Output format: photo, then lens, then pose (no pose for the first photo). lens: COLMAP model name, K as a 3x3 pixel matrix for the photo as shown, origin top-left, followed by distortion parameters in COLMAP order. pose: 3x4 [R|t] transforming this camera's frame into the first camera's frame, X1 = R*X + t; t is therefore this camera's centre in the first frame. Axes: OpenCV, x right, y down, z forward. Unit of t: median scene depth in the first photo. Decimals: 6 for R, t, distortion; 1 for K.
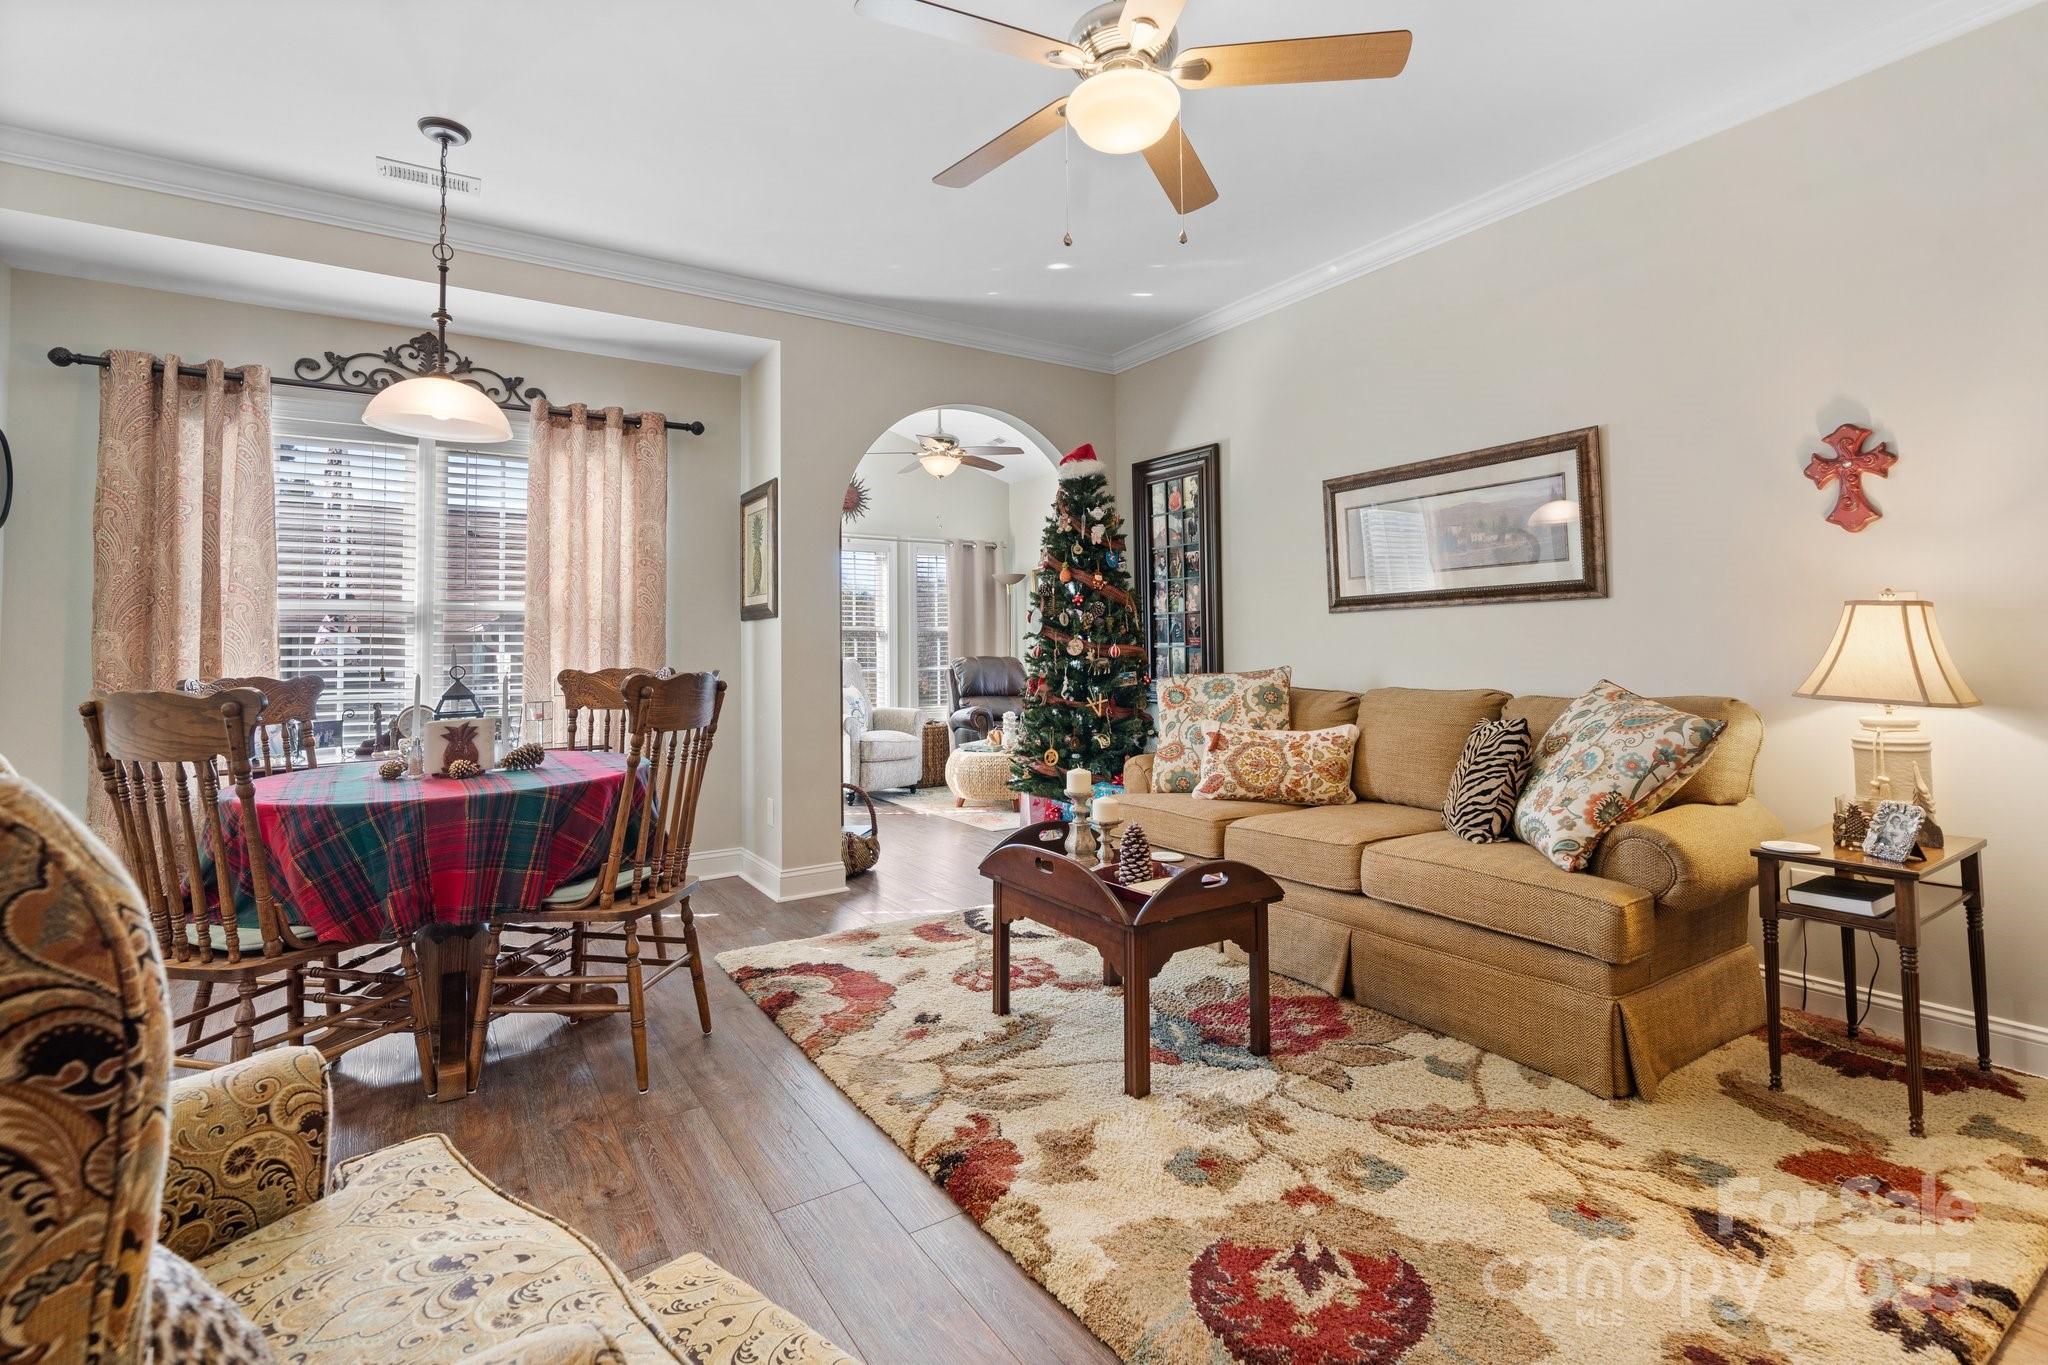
lens RADIAL K [[938.2, 0, 1029.1], [0, 938.2, 614.5], [0, 0, 1]] dist [0.001441, 0.000247]
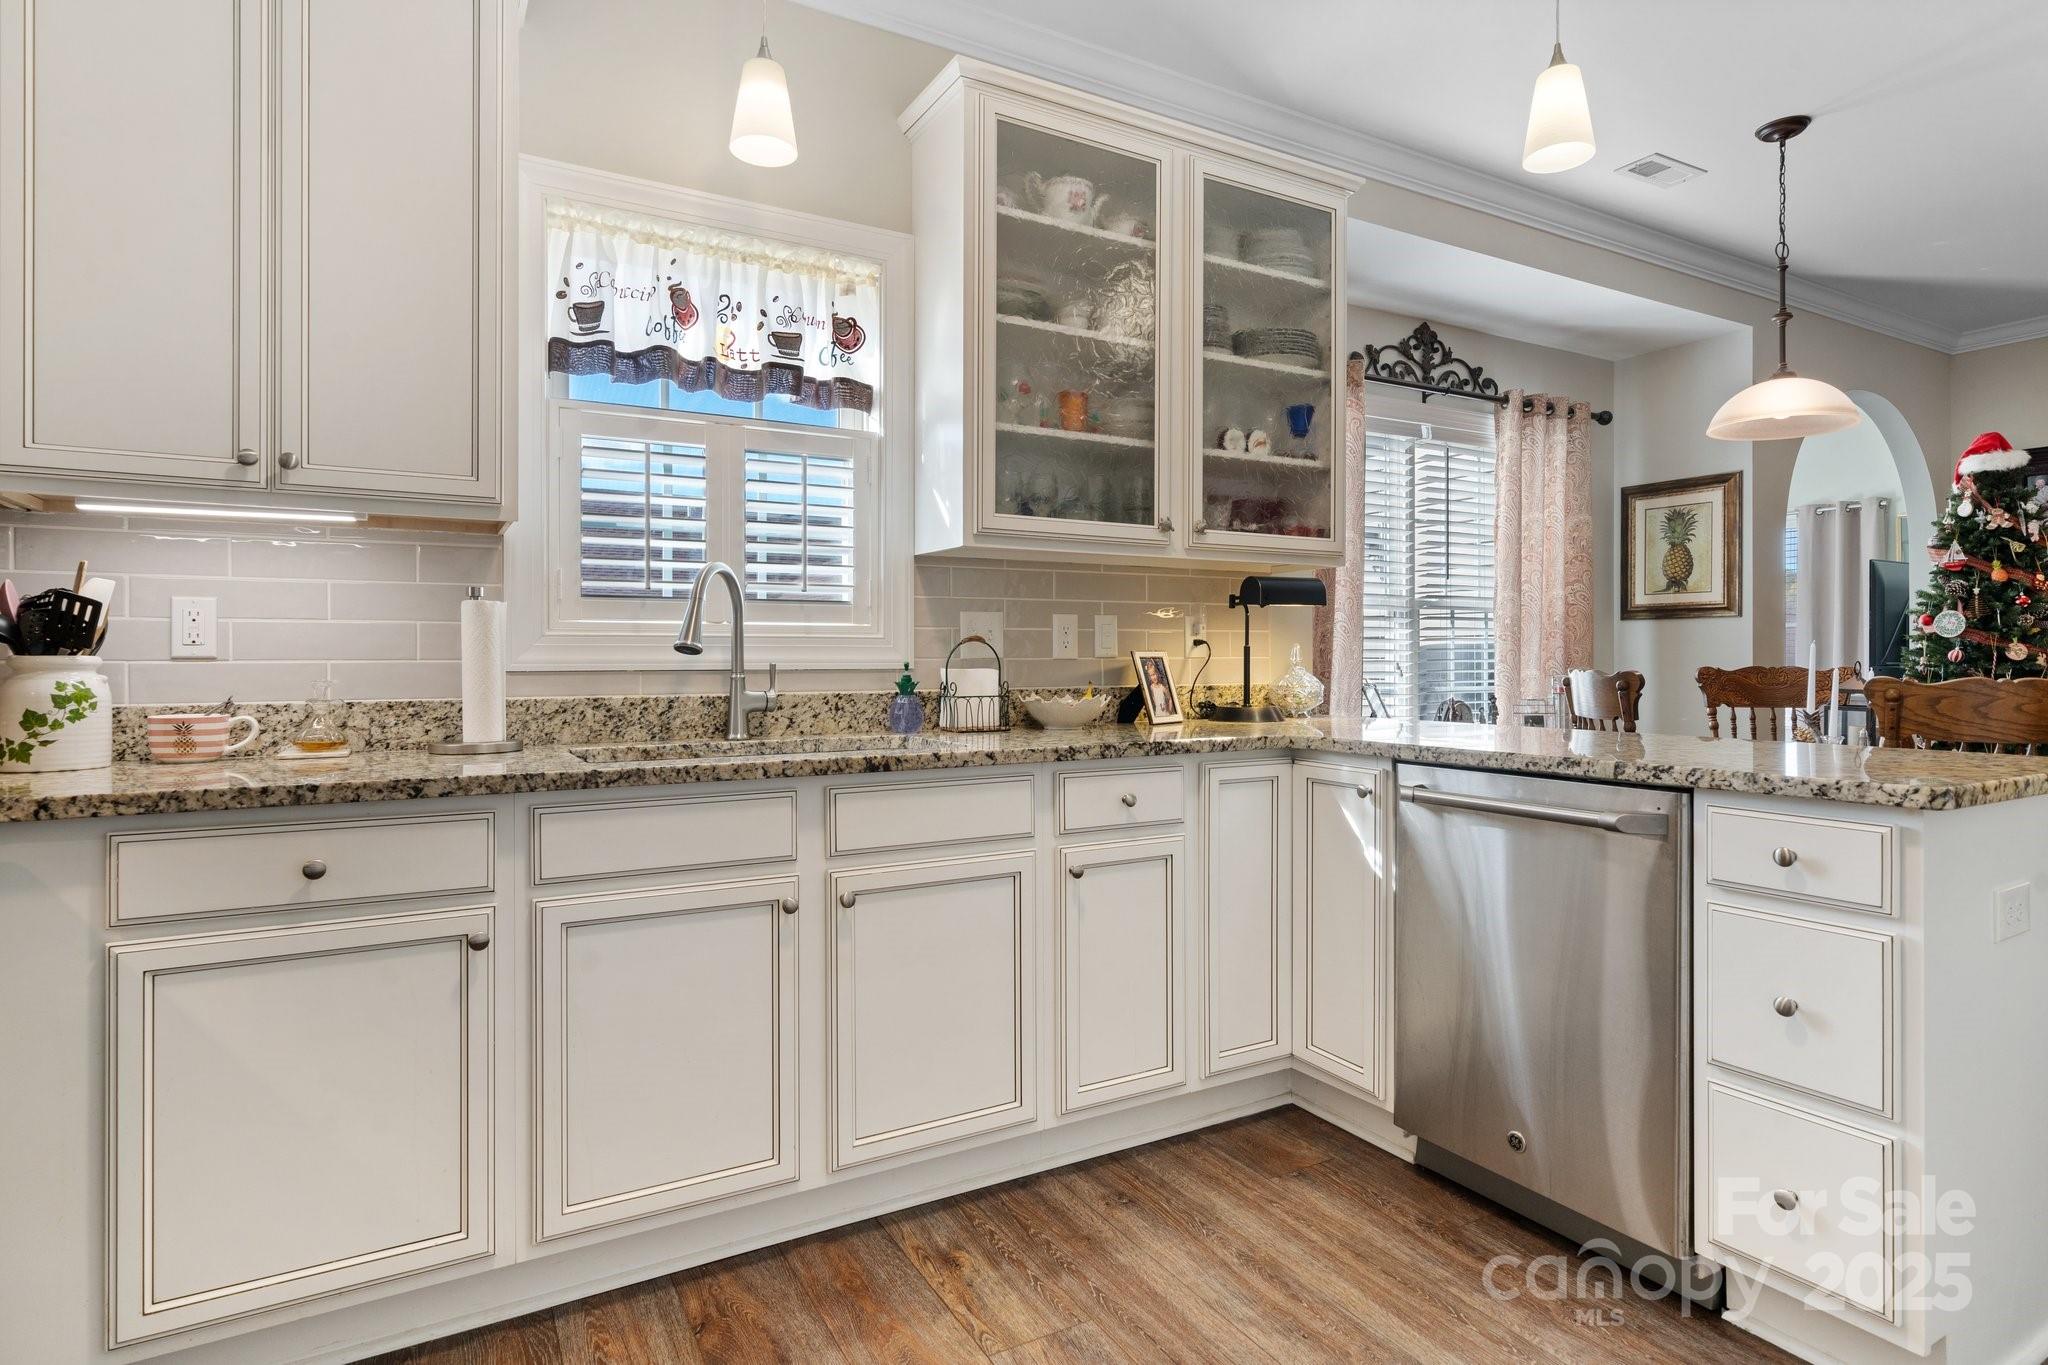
lens RADIAL K [[1069.9, 0, 1016.7], [0, 1069.9, 661.9], [0, 0, 1]] dist [0.001076, 0.000382]
pose [[0.997281, 0.013728, -0.072404, -1.201759], [-0.010389, 0.998874, 0.046296, 0.008221], [0.072958, -0.045418, 0.996300, -0.198091]]
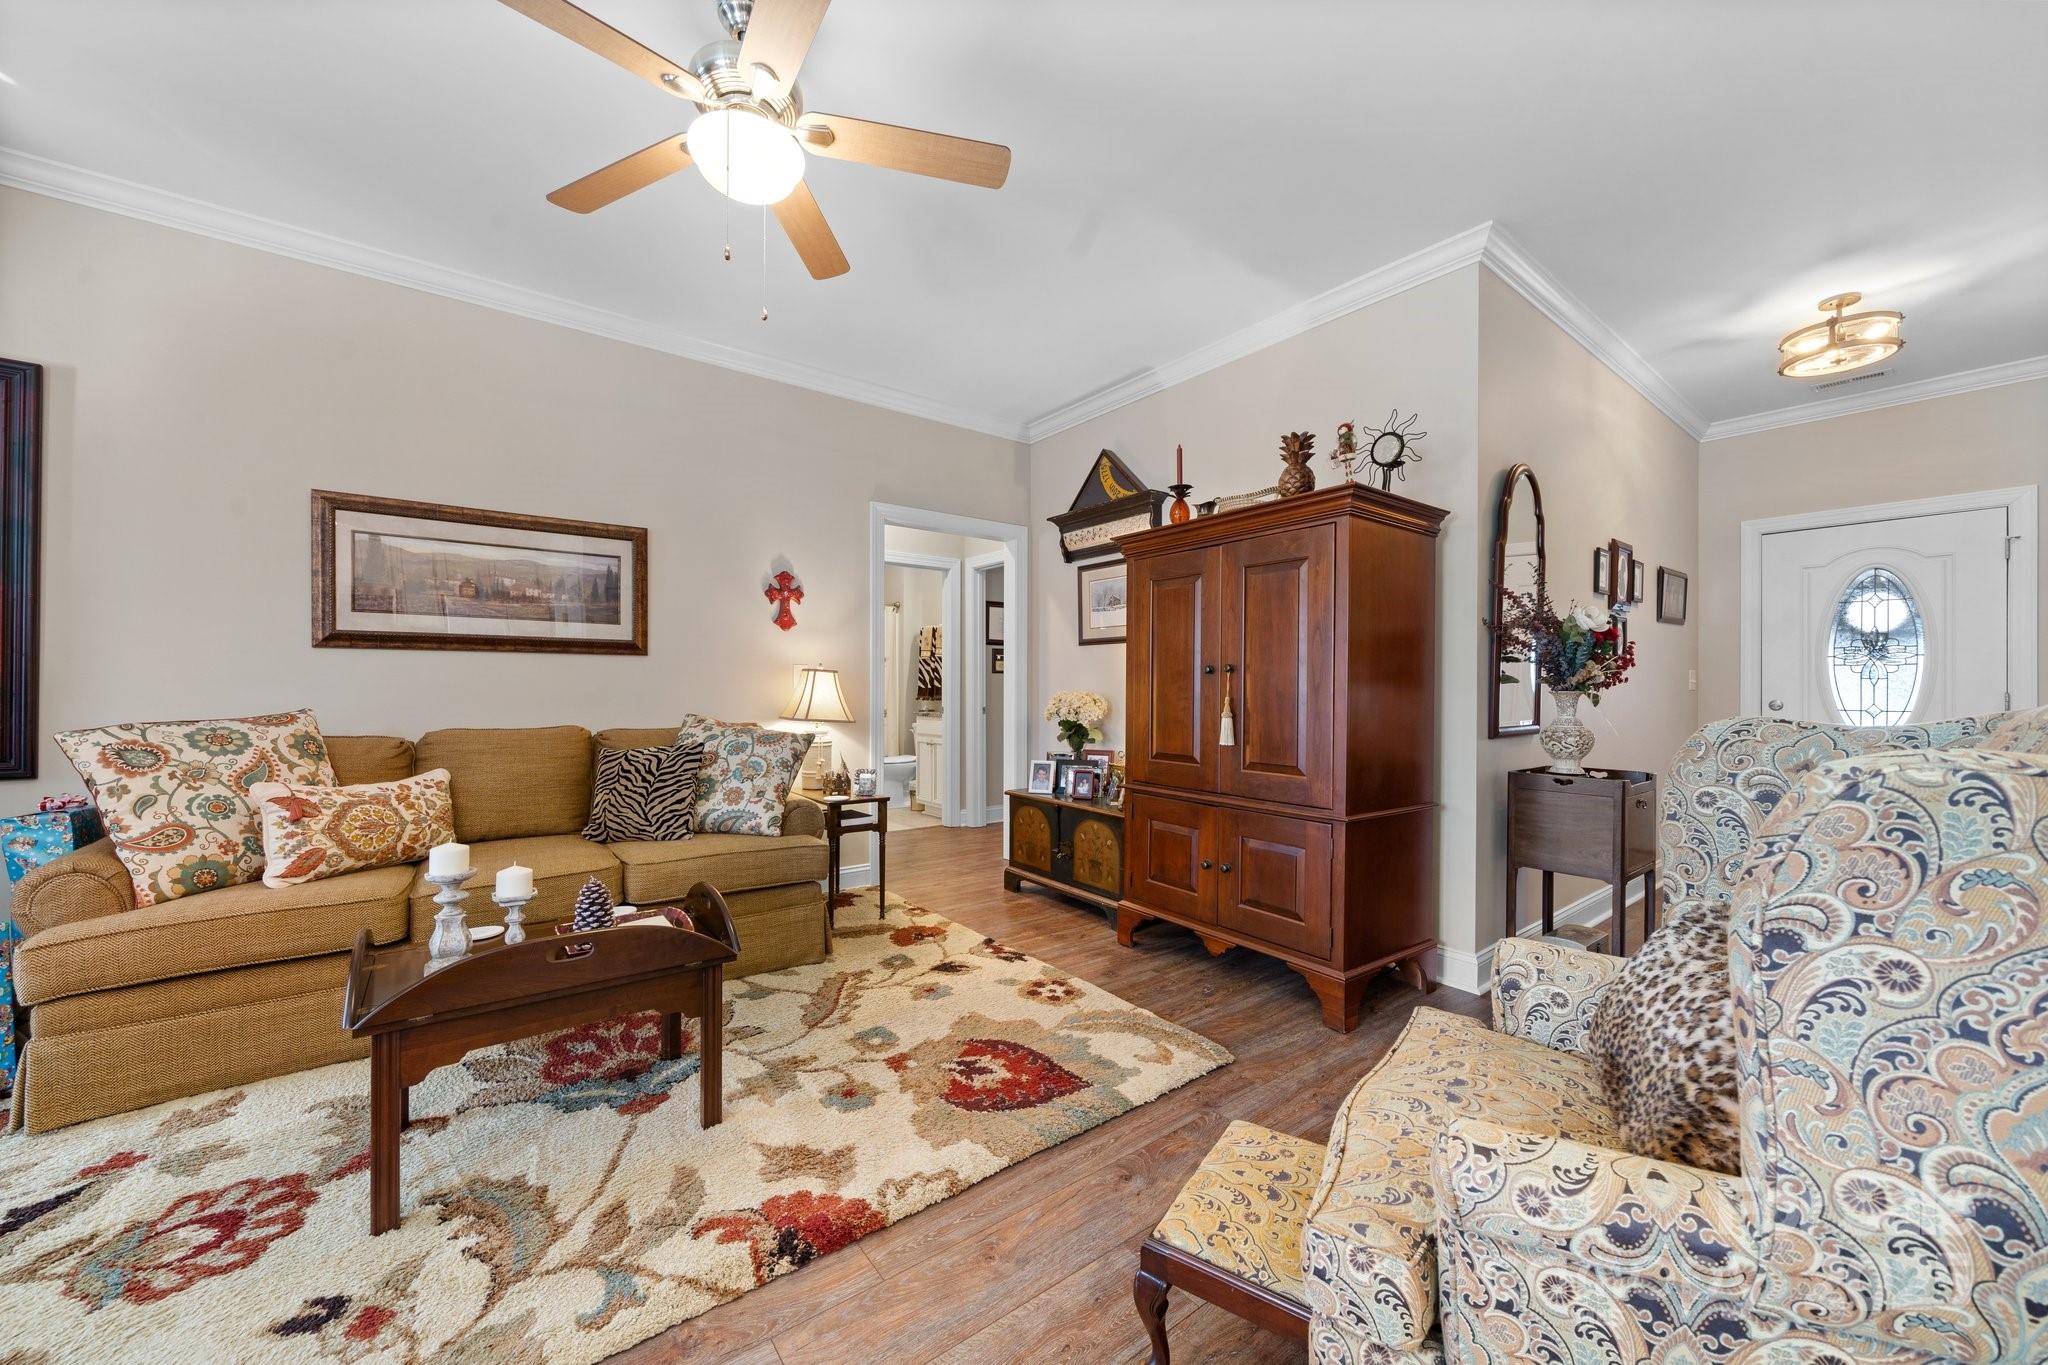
lens RADIAL K [[756.3, 0, 1018.9], [0, 756.3, 692.4], [0, 0, 1]] dist [-0.001506, -0.000151]
pose [[-0.065307, 0.010530, 0.997810, -0.503975], [-0.043362, 0.998970, -0.013380, 0.026443], [-0.996923, -0.044141, -0.064783, 0.507002]]
